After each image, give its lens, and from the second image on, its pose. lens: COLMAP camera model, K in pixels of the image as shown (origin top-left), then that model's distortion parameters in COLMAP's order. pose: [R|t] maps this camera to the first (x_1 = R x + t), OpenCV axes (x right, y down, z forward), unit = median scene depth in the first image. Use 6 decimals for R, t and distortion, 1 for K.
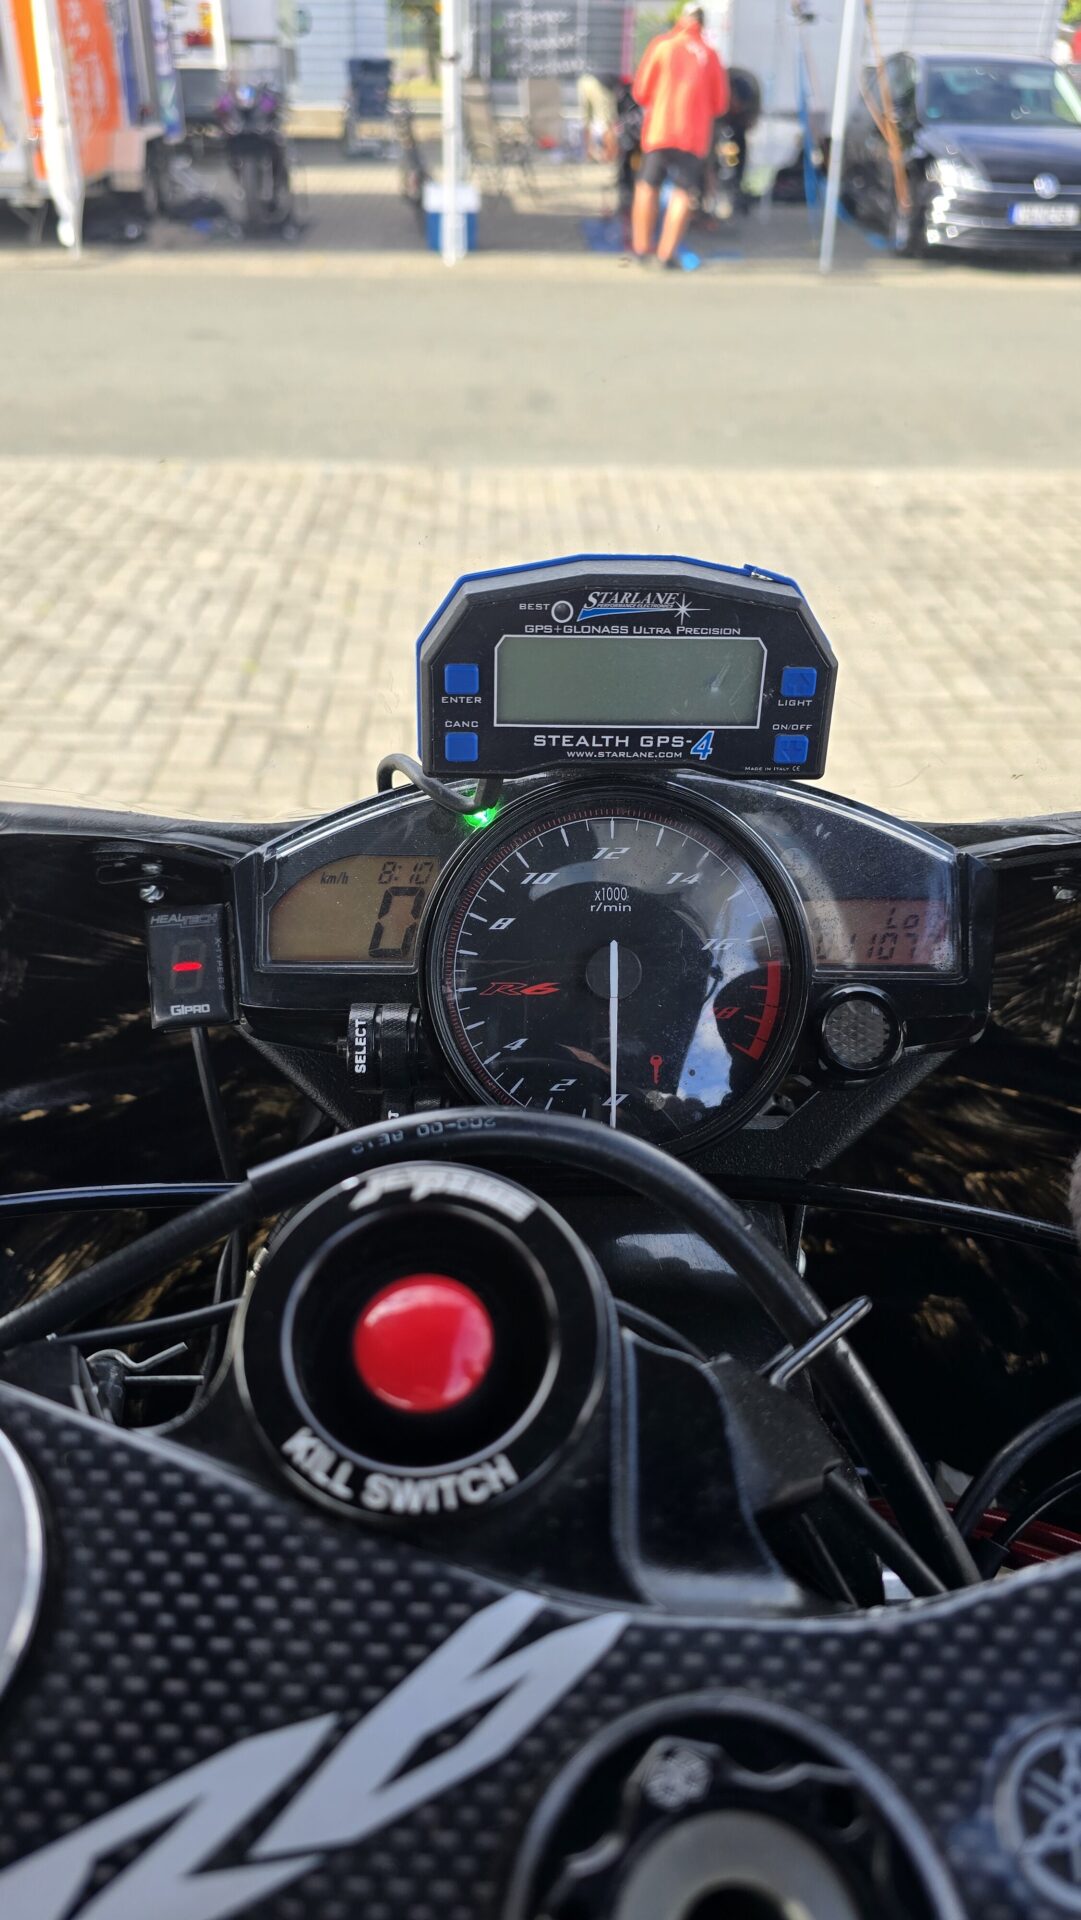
lens RADIAL K [[1293.0, 0, 547.8], [0, 1293.0, 1054.5], [0, 0, 1]] dist [0.004800, -0.065655]
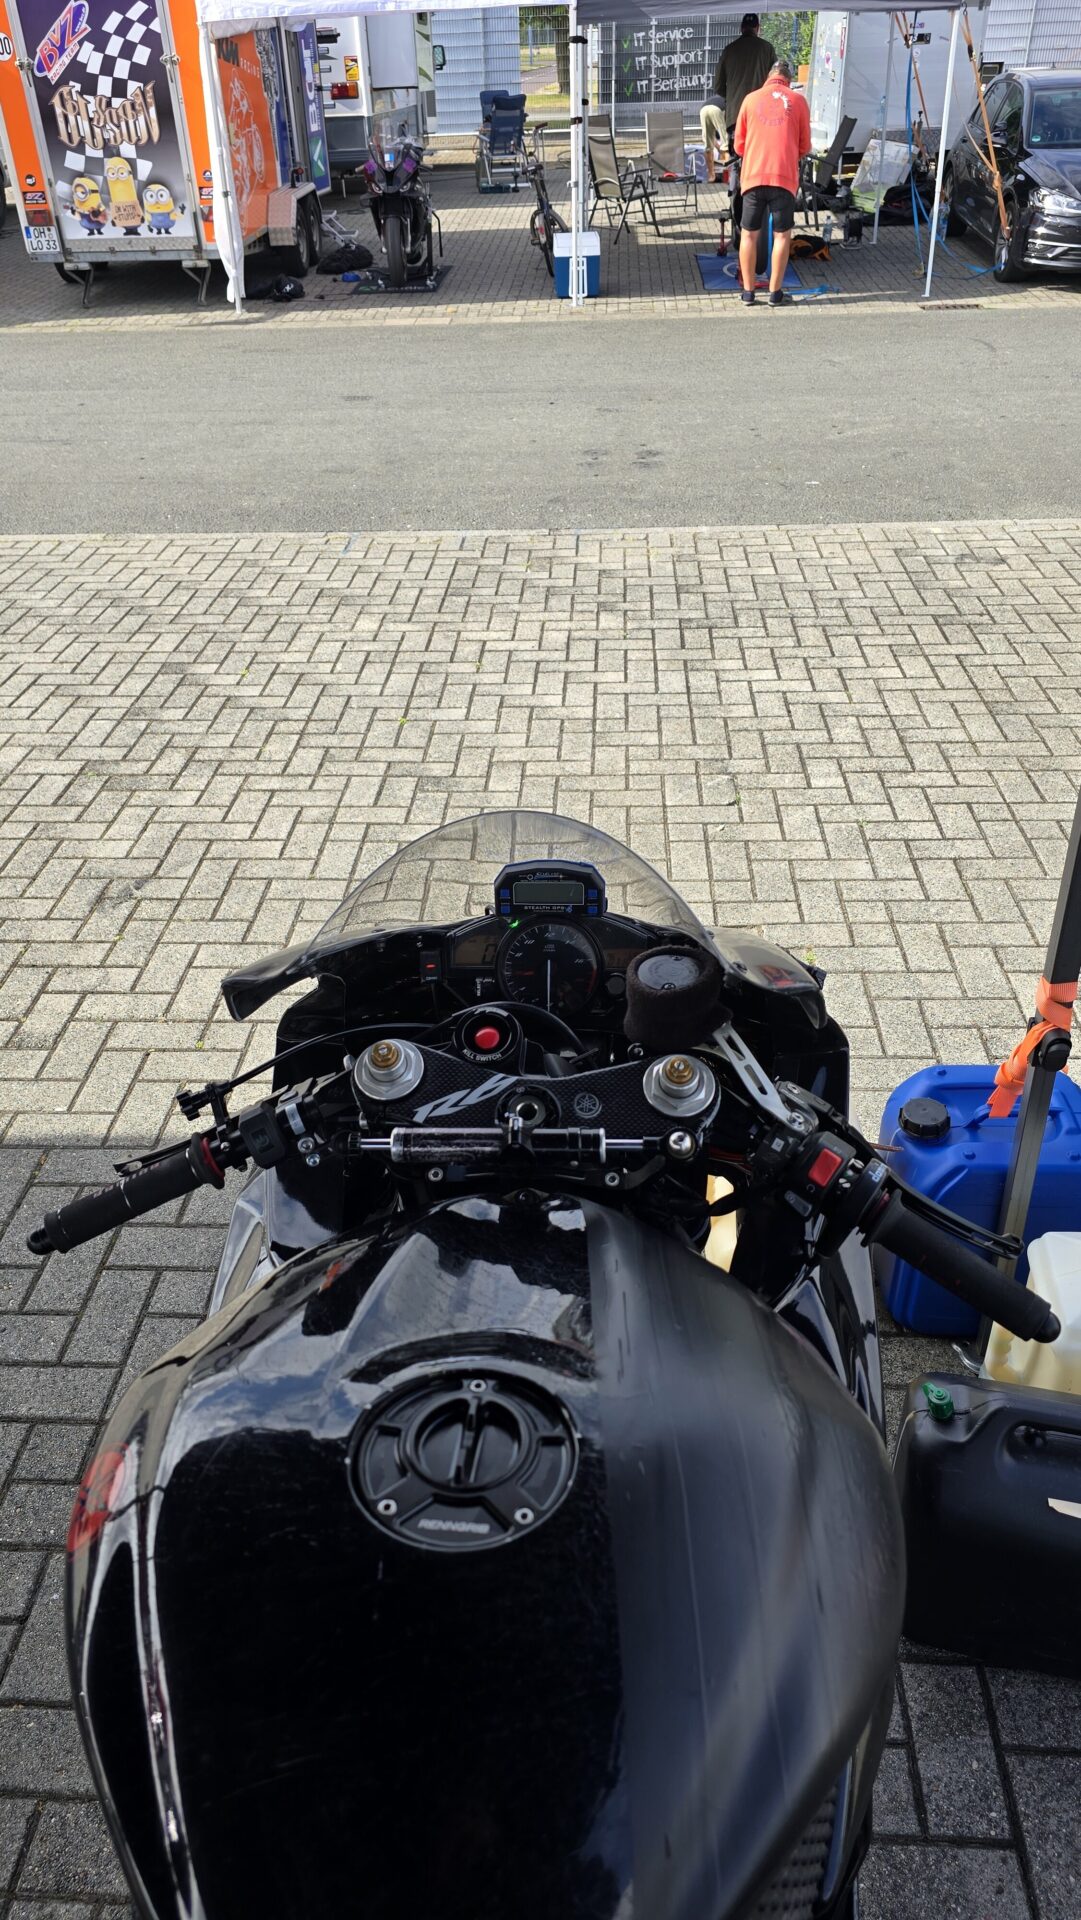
lens RADIAL K [[1296.5, 0, 532.3], [0, 1296.5, 963.6], [0, 0, 1]] dist [0.062562, -0.081277]
pose [[0.994231, 0.008485, -0.106922, 0.024584], [-0.014491, 0.998352, -0.055521, 0.007657], [0.106274, 0.056751, 0.992716, -0.161430]]
